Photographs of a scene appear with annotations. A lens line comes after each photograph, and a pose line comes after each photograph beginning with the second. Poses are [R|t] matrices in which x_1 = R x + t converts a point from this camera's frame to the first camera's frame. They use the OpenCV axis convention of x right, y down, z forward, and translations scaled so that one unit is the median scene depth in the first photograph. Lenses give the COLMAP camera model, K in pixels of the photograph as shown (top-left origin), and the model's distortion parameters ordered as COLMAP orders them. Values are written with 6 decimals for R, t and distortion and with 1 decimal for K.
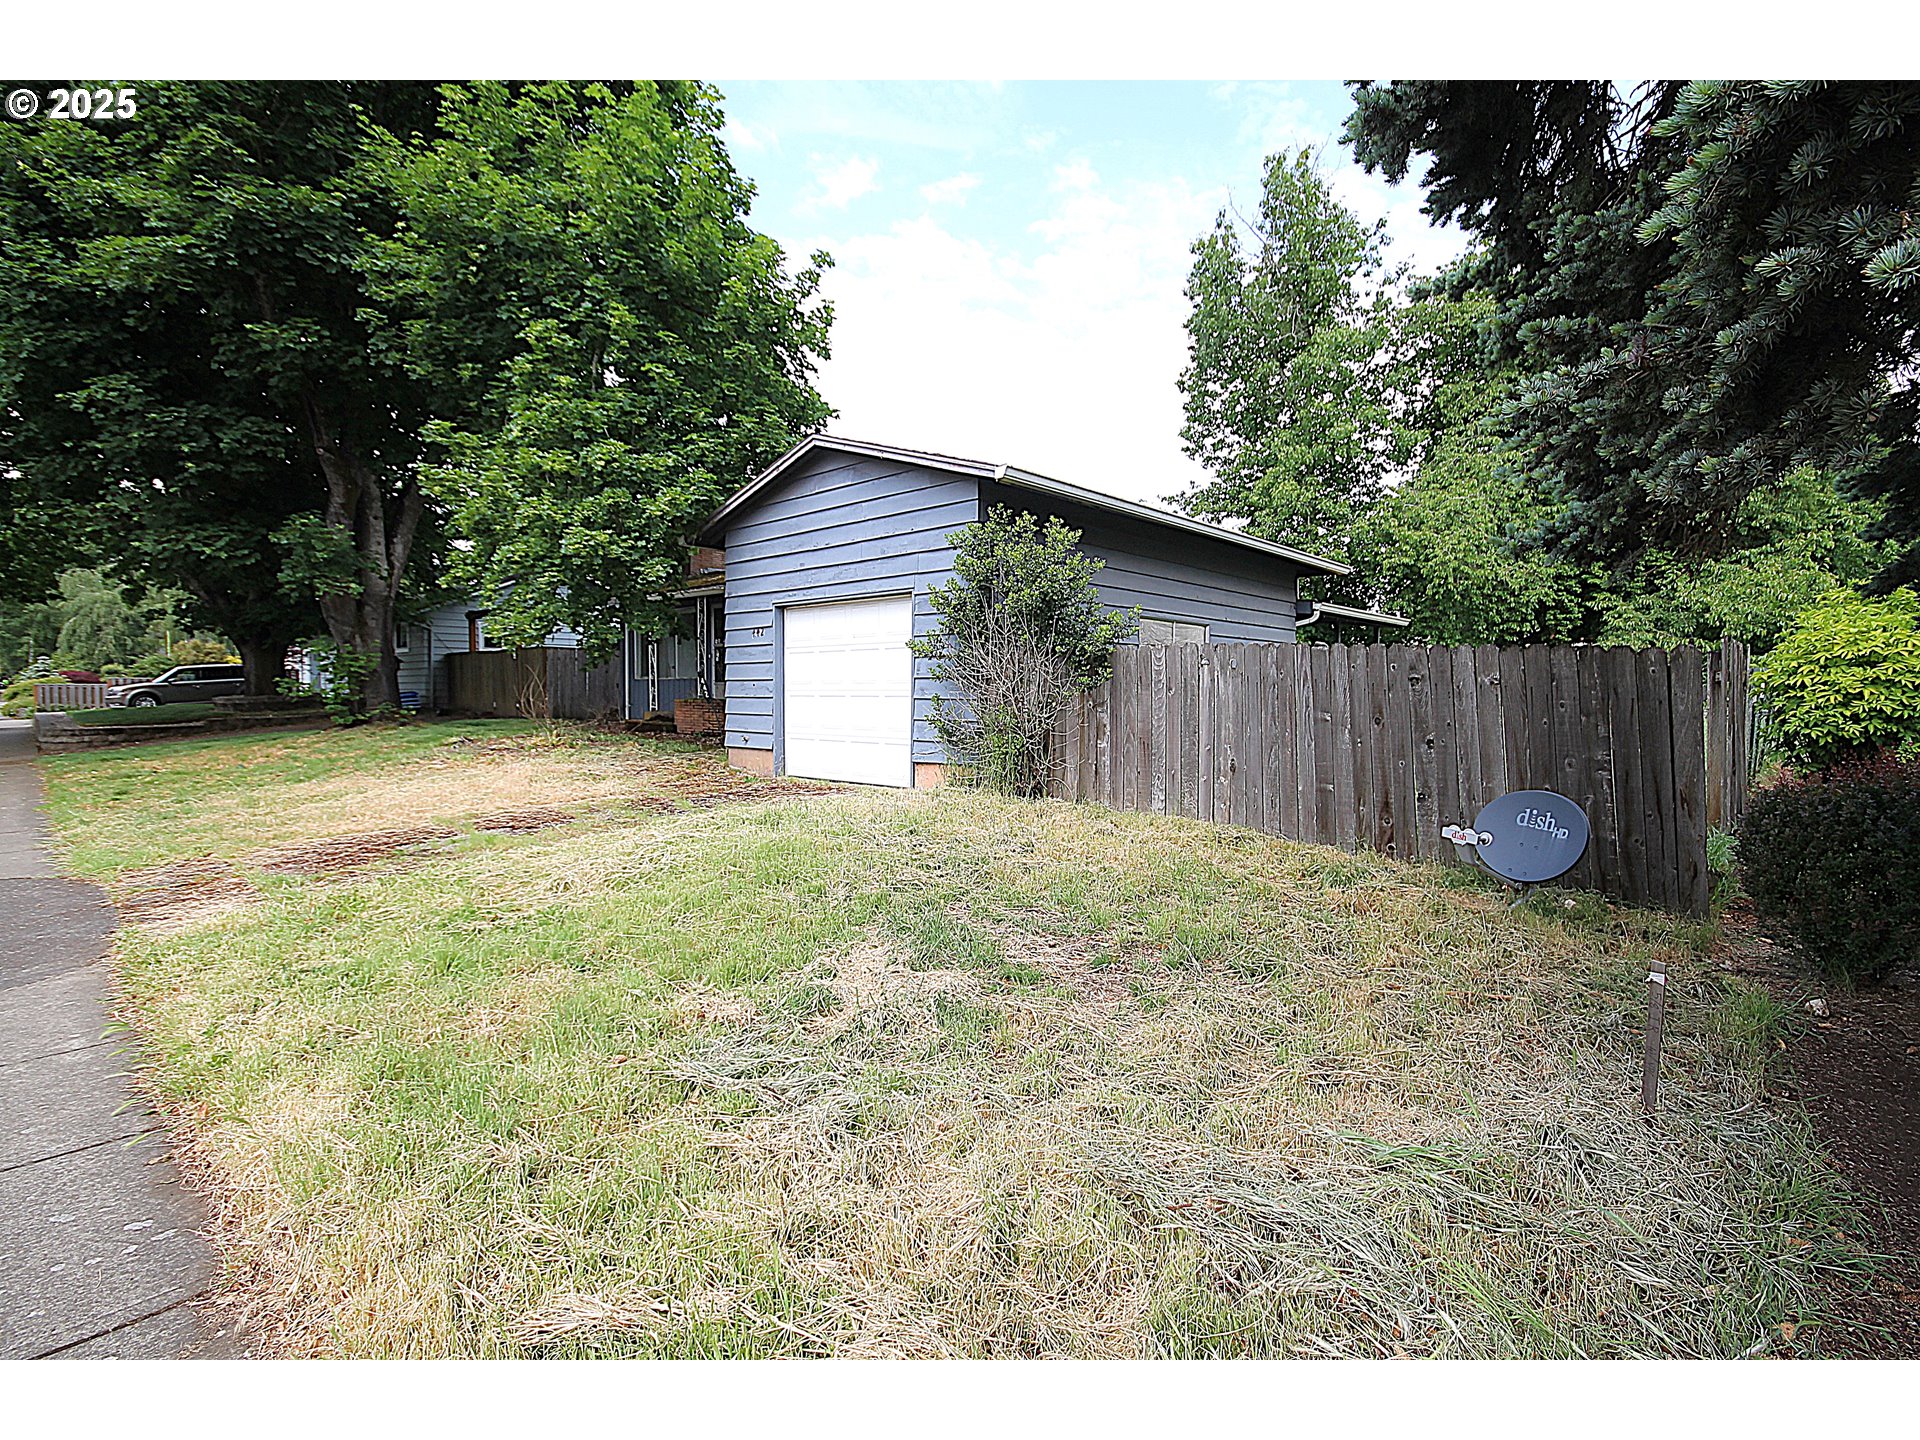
lens RADIAL K [[930.5, 0, 990.9], [0, 930.5, 719.5], [0, 0, 1]] dist [0.018328, -0.000117]
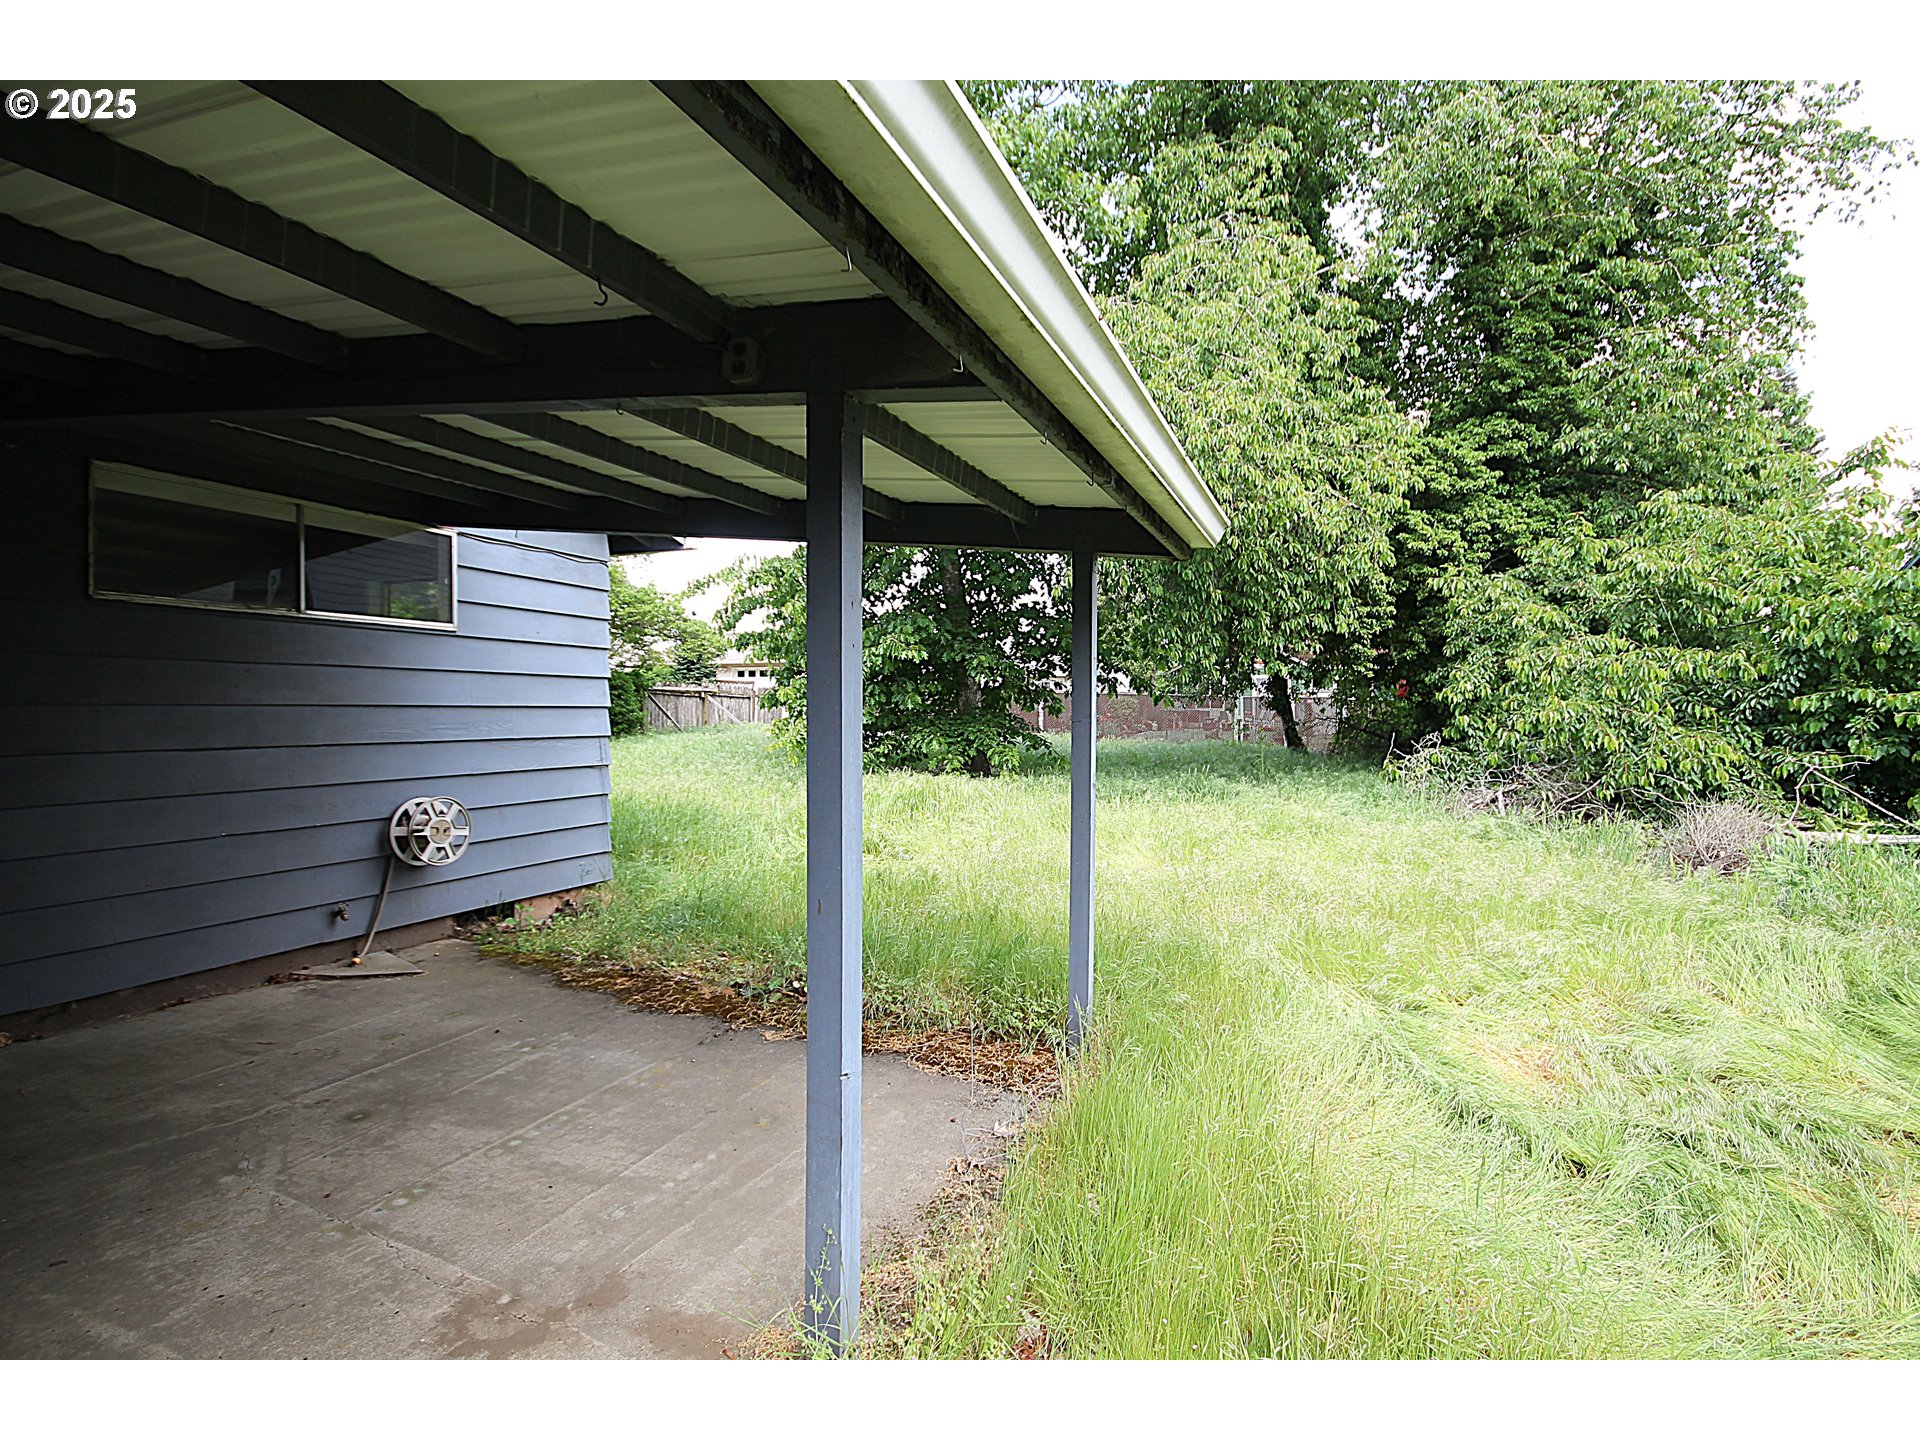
lens RADIAL K [[907.5, 0, 972.8], [0, 907.5, 722.0], [0, 0, 1]] dist [0.015624, -0.013566]
pose [[0.946895, -0.005972, 0.321487, 0.237704], [0.011031, 0.999842, -0.013920, -0.042372], [-0.321353, 0.016727, 0.946812, 0.602988]]
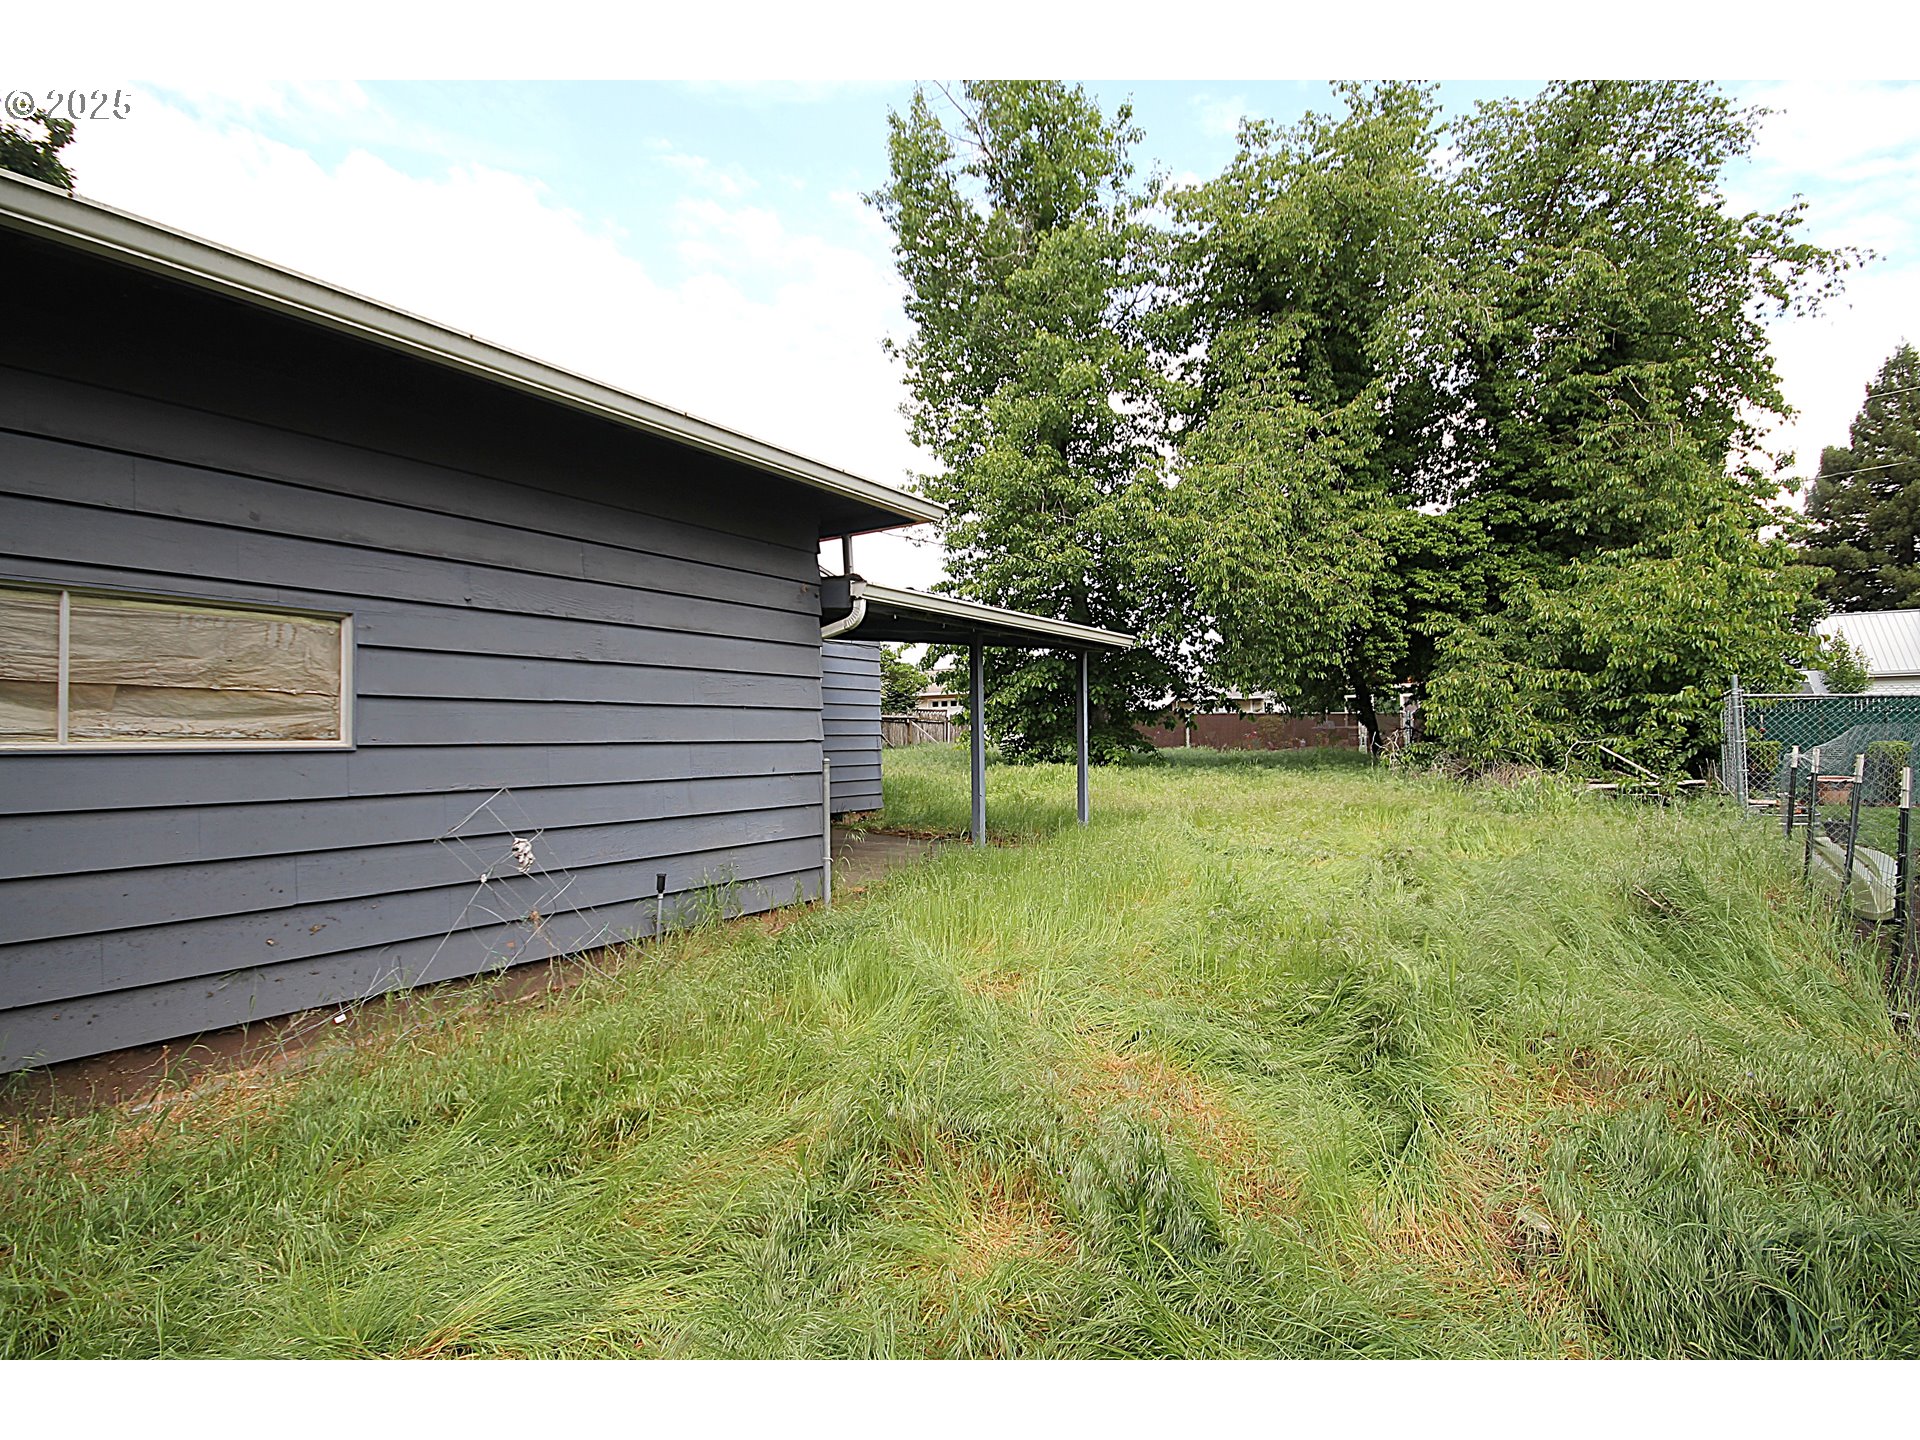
lens RADIAL K [[907.5, 0, 972.8], [0, 907.5, 722.0], [0, 0, 1]] dist [0.015624, -0.013566]
pose [[0.992468, -0.015610, 0.121509, 0.211389], [0.021521, 0.998640, -0.047491, -0.023632], [-0.120602, 0.049749, 0.991454, 0.350248]]
